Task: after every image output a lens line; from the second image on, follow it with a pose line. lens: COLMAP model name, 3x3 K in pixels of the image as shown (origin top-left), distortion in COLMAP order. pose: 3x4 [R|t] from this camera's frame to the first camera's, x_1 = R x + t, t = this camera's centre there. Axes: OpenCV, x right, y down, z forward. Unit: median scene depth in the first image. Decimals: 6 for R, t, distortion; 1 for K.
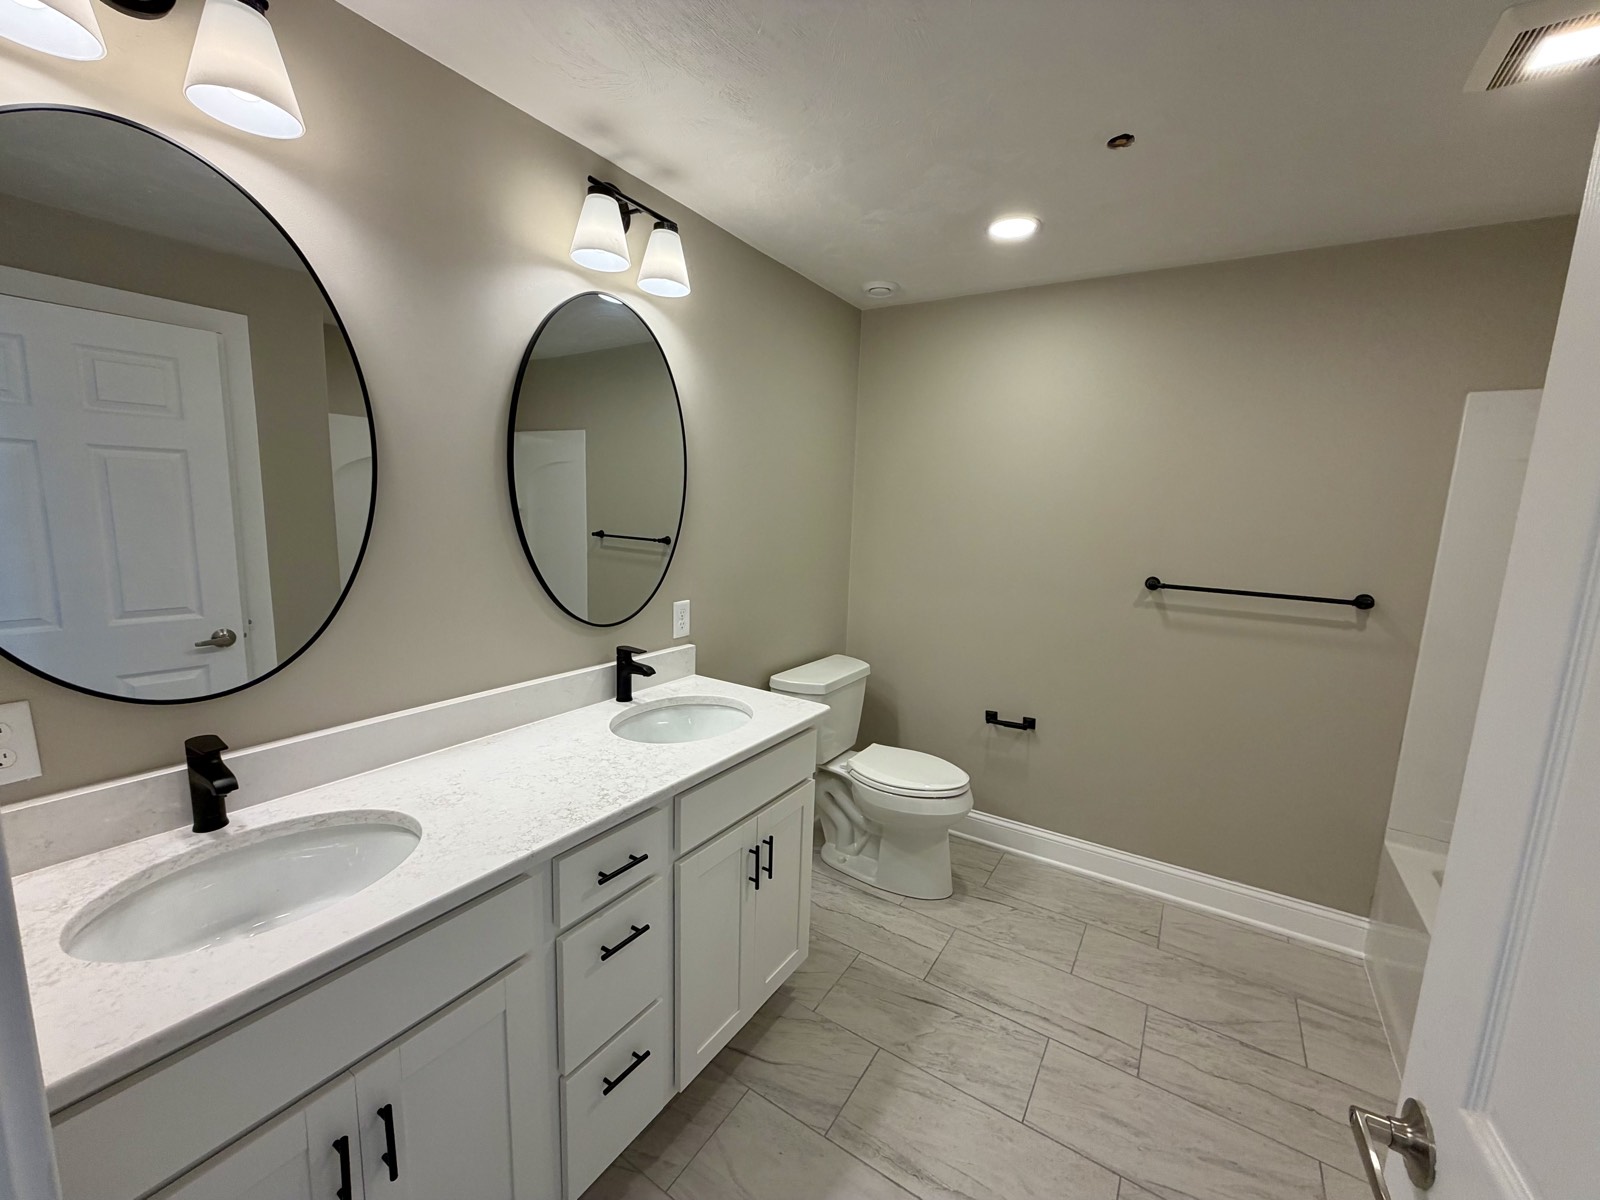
lens RADIAL K [[640.7, 0, 795.6], [0, 640.7, 595.7], [0, 0, 1]] dist [0.002451, -0.000269]
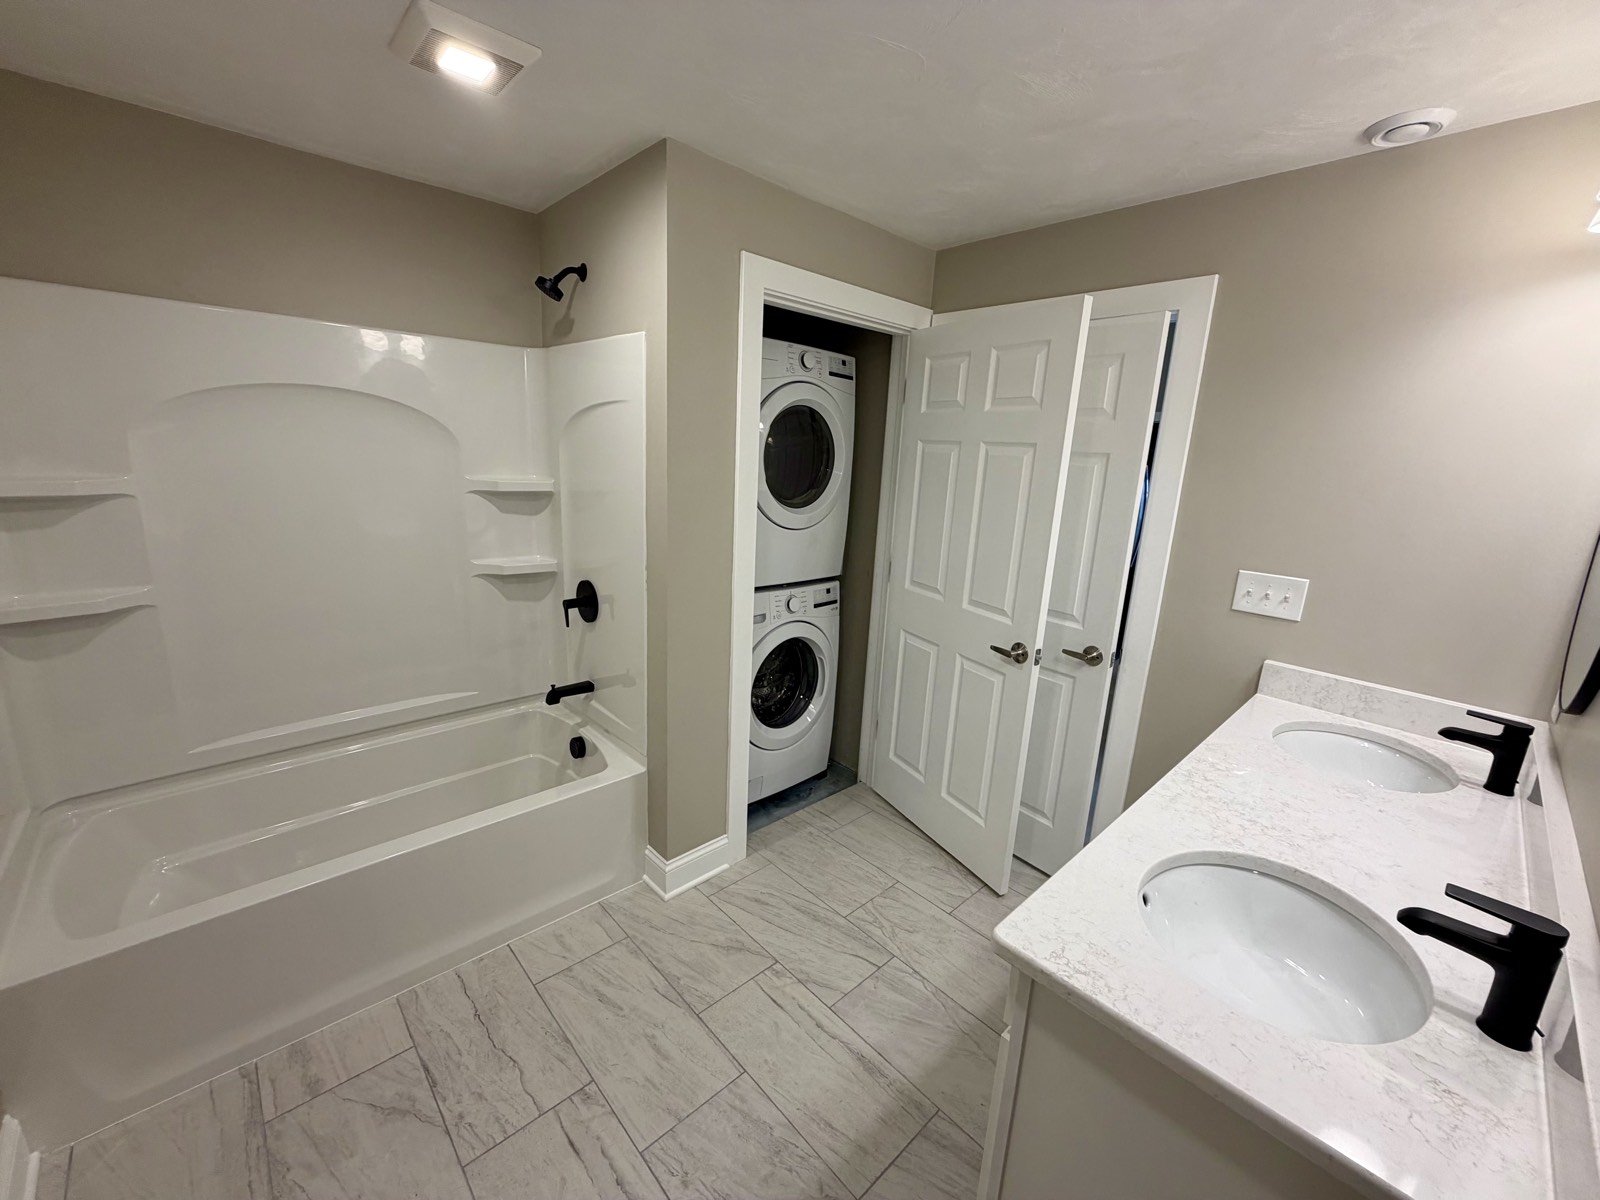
lens RADIAL K [[640.7, 0, 795.6], [0, 640.7, 595.7], [0, 0, 1]] dist [0.002451, -0.000269]
pose [[-0.968912, -0.129733, 0.210663, 0.150315], [-0.045834, 0.930874, 0.362454, -0.270779], [-0.243123, 0.341531, -0.907881, 1.612910]]
